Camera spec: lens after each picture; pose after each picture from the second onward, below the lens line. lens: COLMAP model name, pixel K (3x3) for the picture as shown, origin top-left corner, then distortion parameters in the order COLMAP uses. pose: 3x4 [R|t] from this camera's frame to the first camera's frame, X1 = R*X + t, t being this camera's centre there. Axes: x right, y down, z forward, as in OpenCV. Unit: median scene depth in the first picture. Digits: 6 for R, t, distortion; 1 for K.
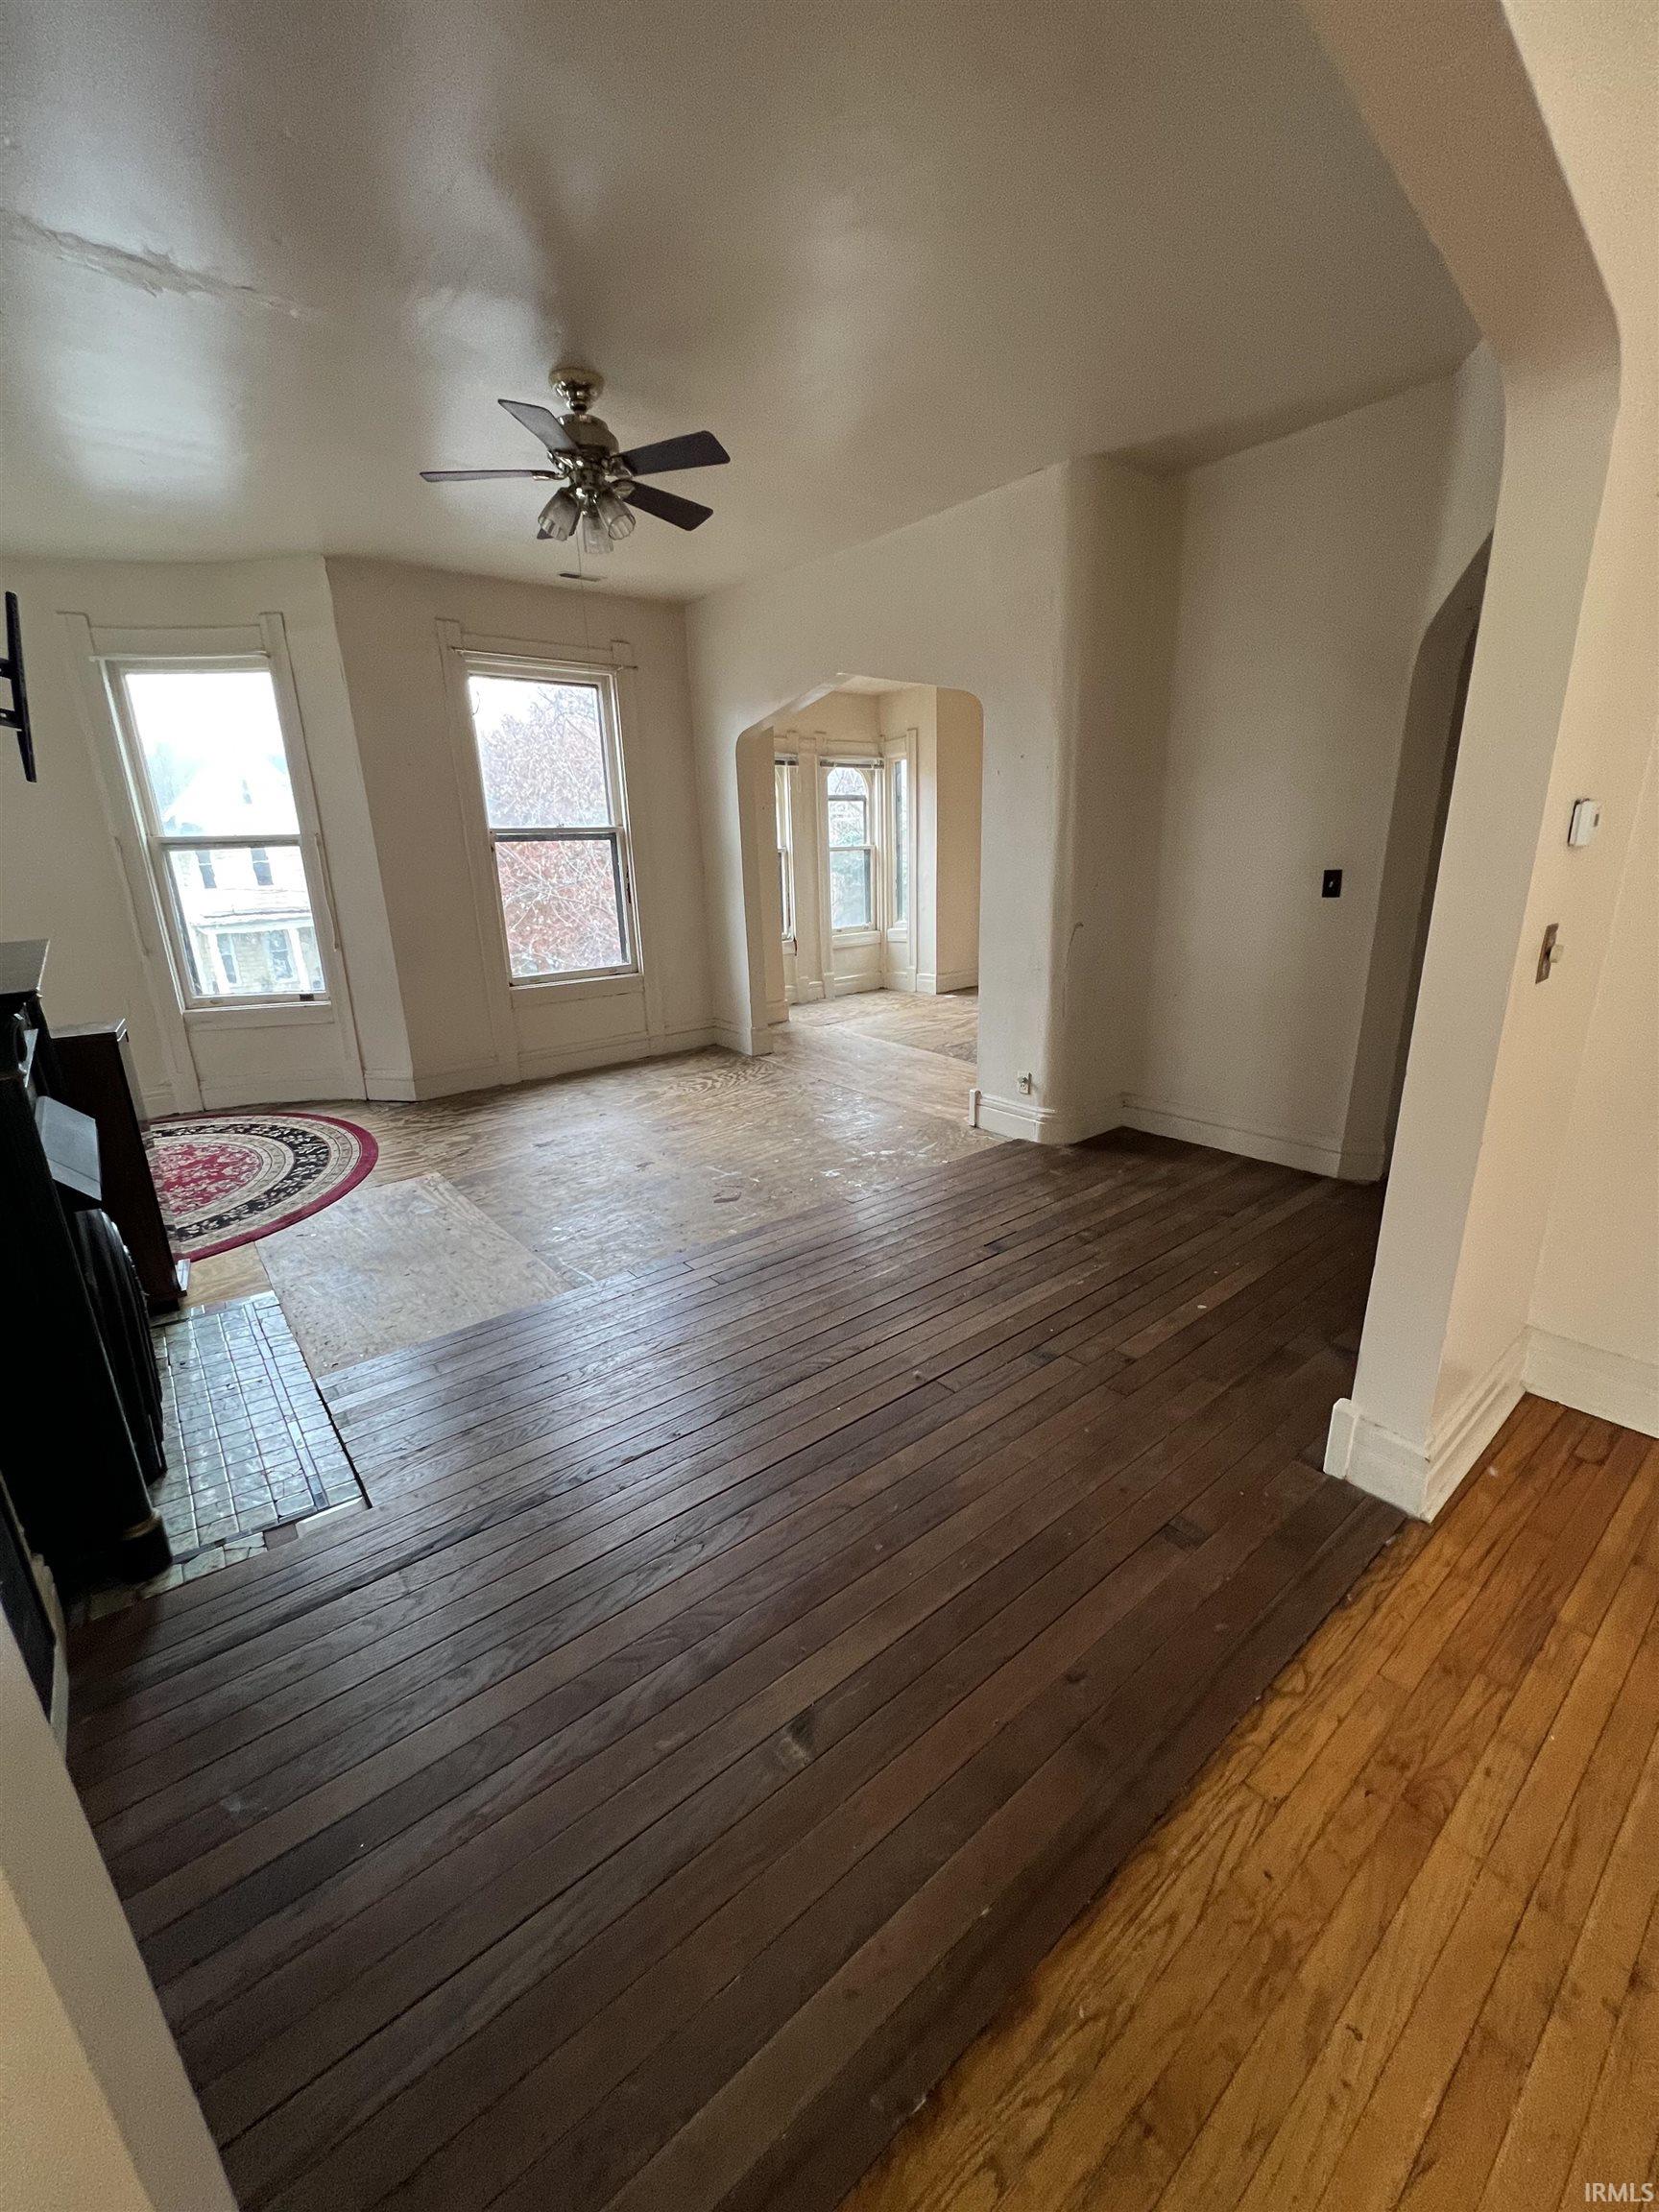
lens RADIAL K [[885.6, 0, 826.3], [0, 885.6, 1109.8], [0, 0, 1]] dist [0.000739, 0.000356]
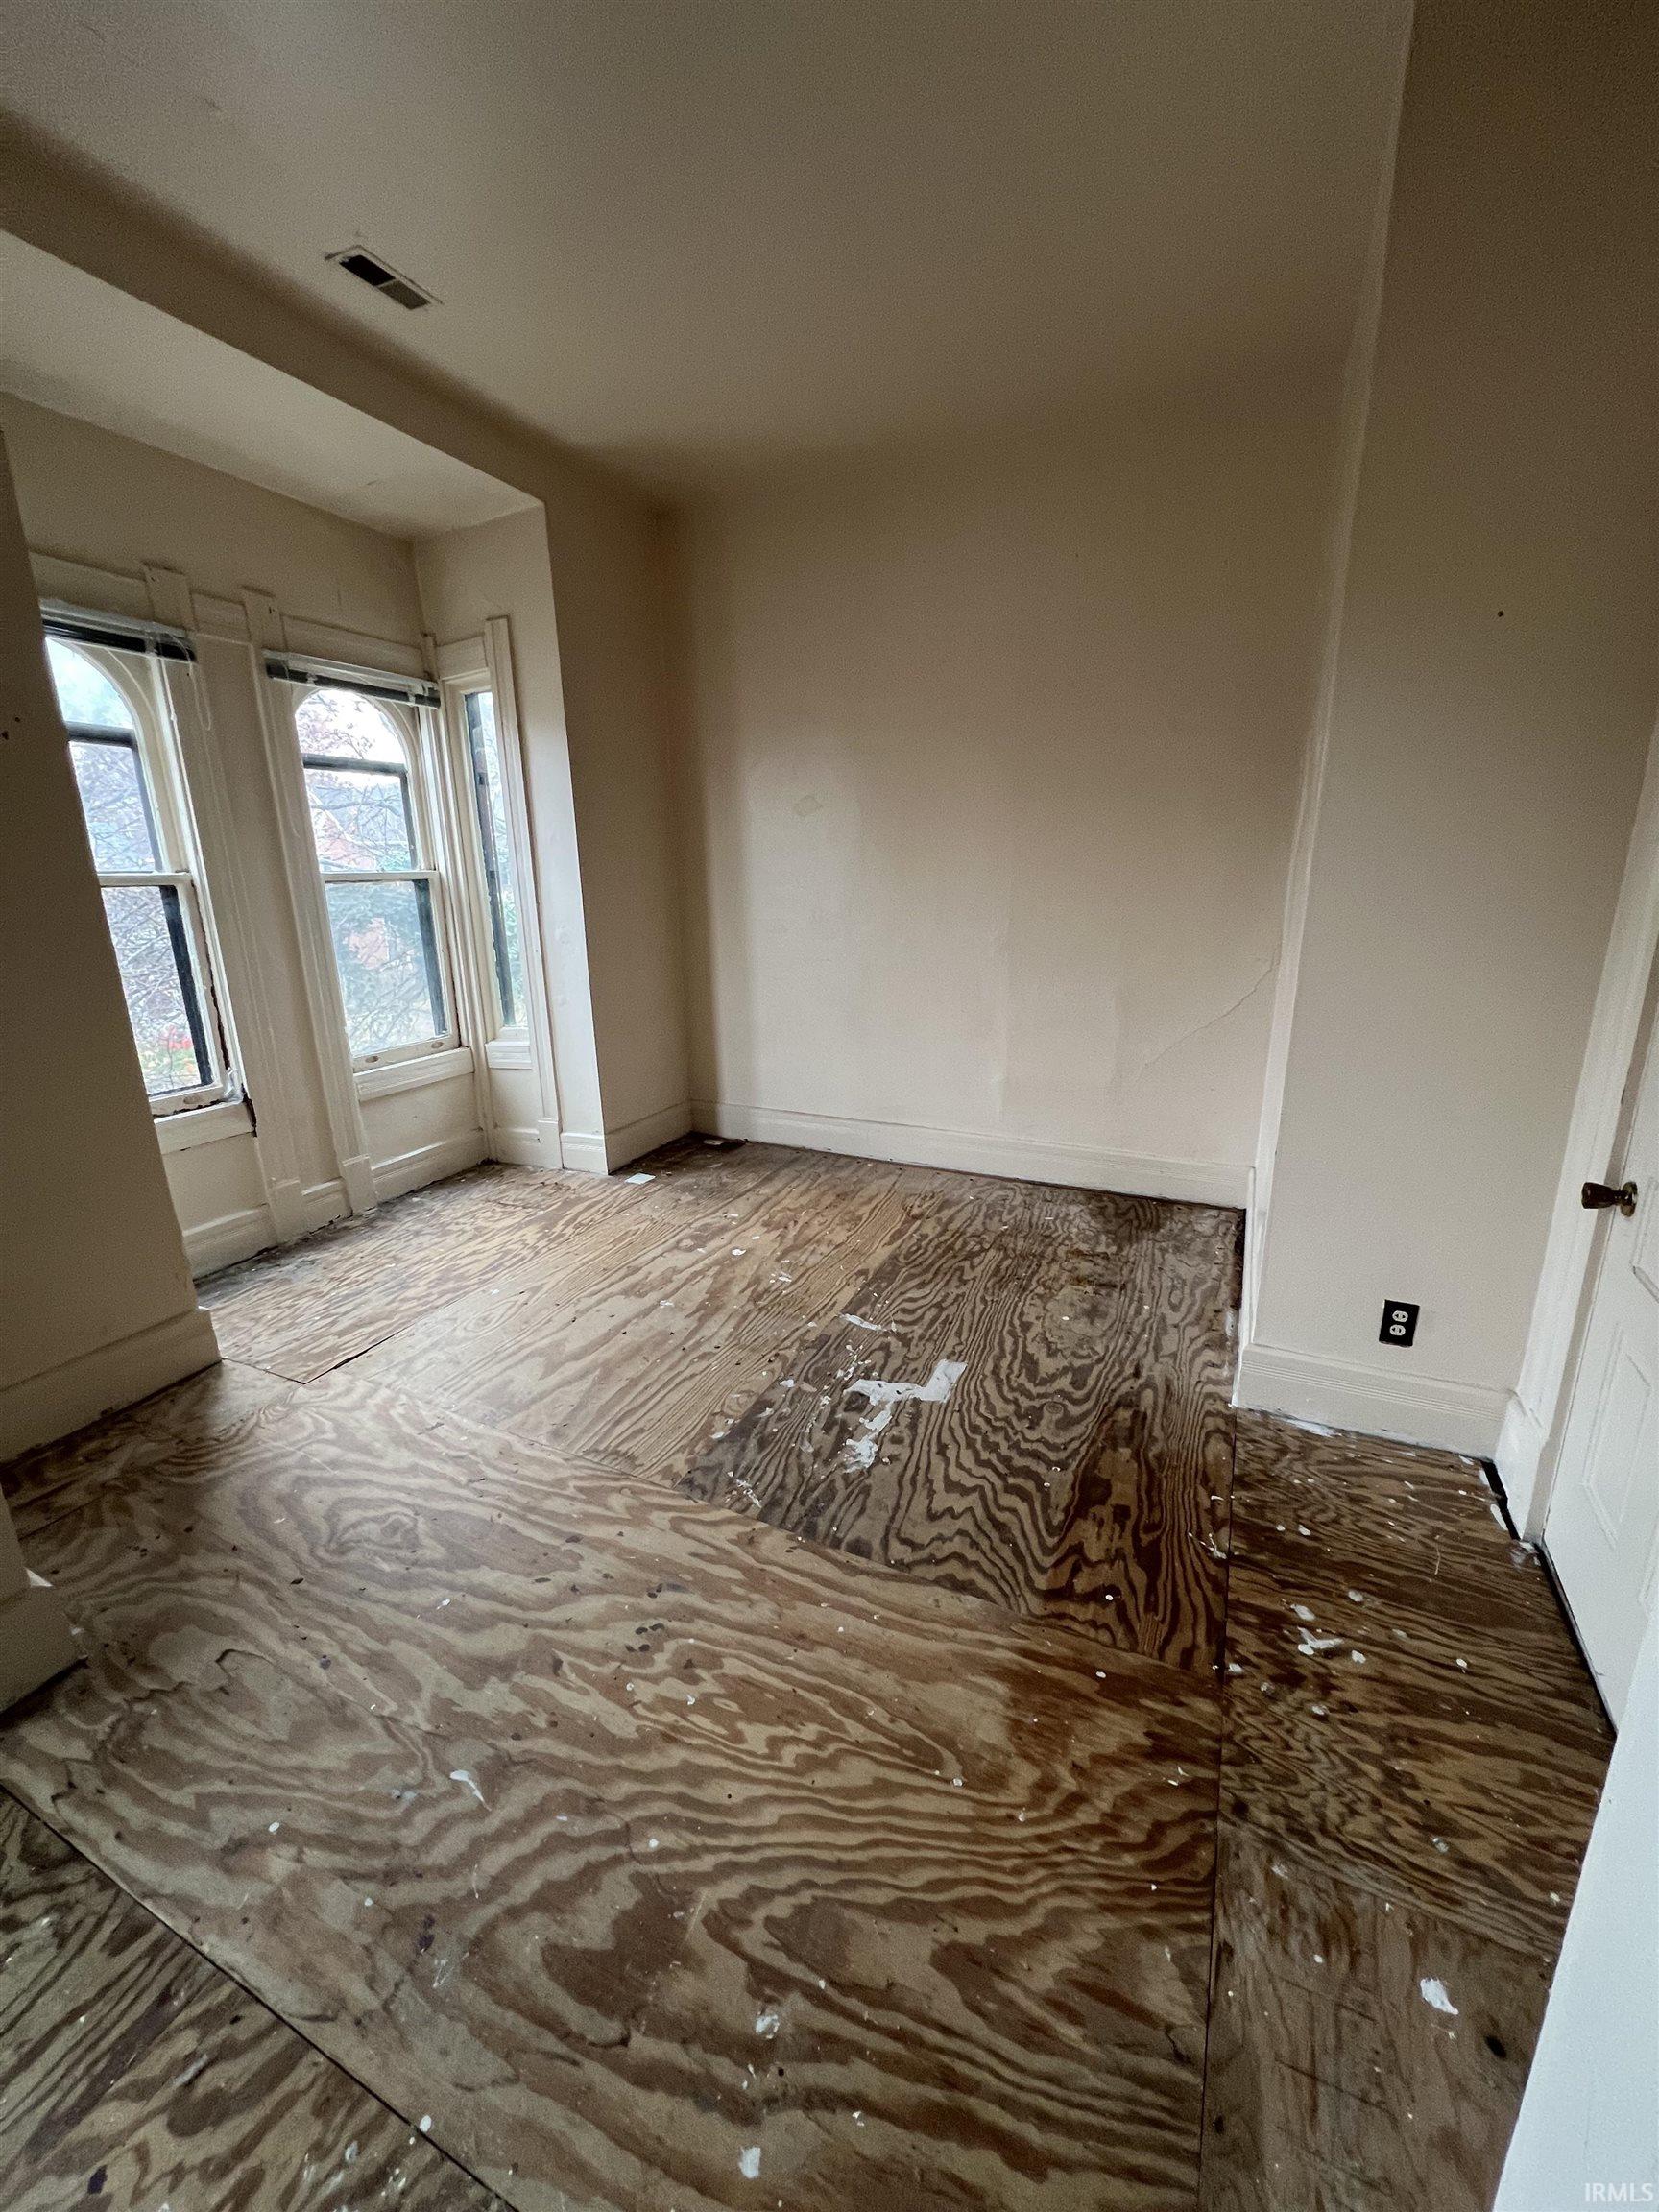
lens RADIAL K [[885.6, 0, 838.4], [0, 885.6, 1106.4], [0, 0, 1]] dist [0.000739, 0.000356]
pose [[0.897987, -0.099600, 0.428601, 0.032298], [0.117979, 0.992880, -0.016456, -0.145083], [-0.423910, 0.065343, 0.903344, 0.502717]]
